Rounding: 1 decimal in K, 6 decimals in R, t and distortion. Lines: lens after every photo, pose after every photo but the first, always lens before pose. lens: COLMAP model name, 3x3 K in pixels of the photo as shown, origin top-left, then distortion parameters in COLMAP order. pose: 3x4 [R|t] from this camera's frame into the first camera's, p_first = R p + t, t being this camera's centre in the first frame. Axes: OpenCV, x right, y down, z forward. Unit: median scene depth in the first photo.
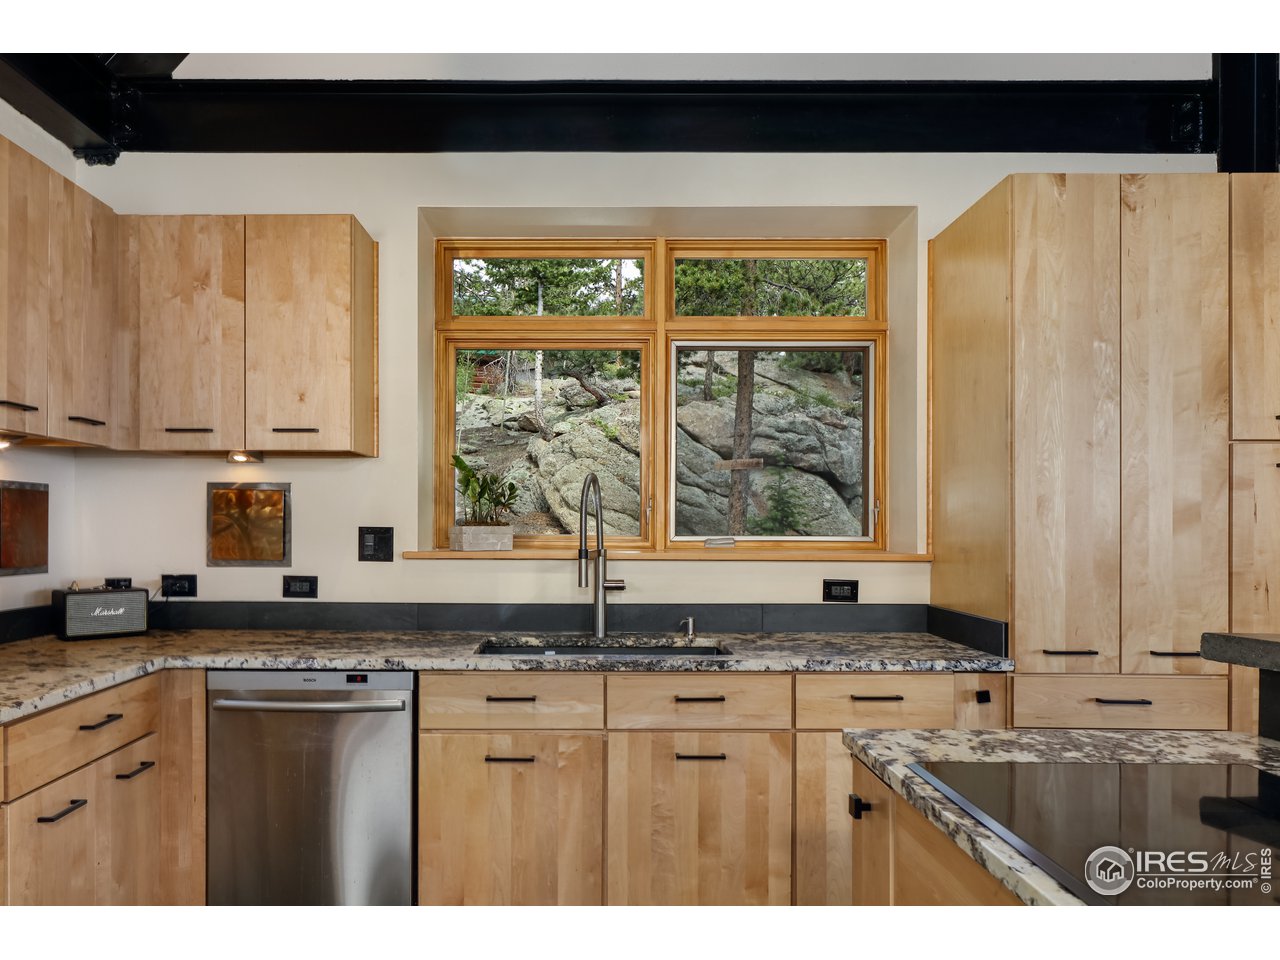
lens RADIAL K [[841.3, 0, 639.7], [0, 841.3, 518.7], [0, 0, 1]] dist [-0.006134, -0.001867]
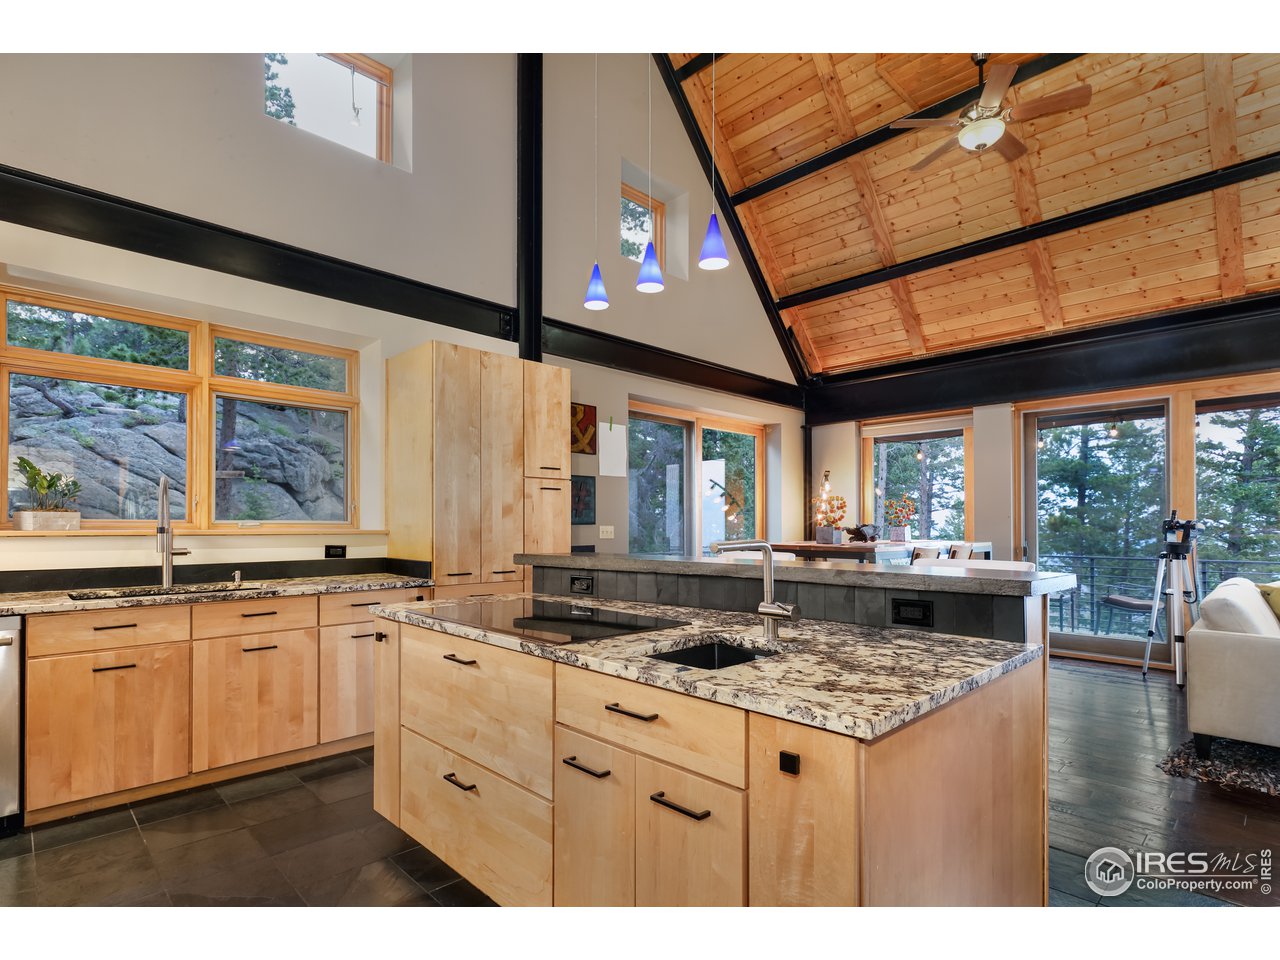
lens RADIAL K [[659.7, 0, 641.7], [0, 659.7, 520.1], [0, 0, 1]] dist [0.033897, 0.000037]
pose [[0.704781, 0.002983, 0.709419, -0.336667], [0.002501, 0.999975, -0.006689, 0.036323], [-0.709420, 0.006489, 0.704756, -0.482967]]
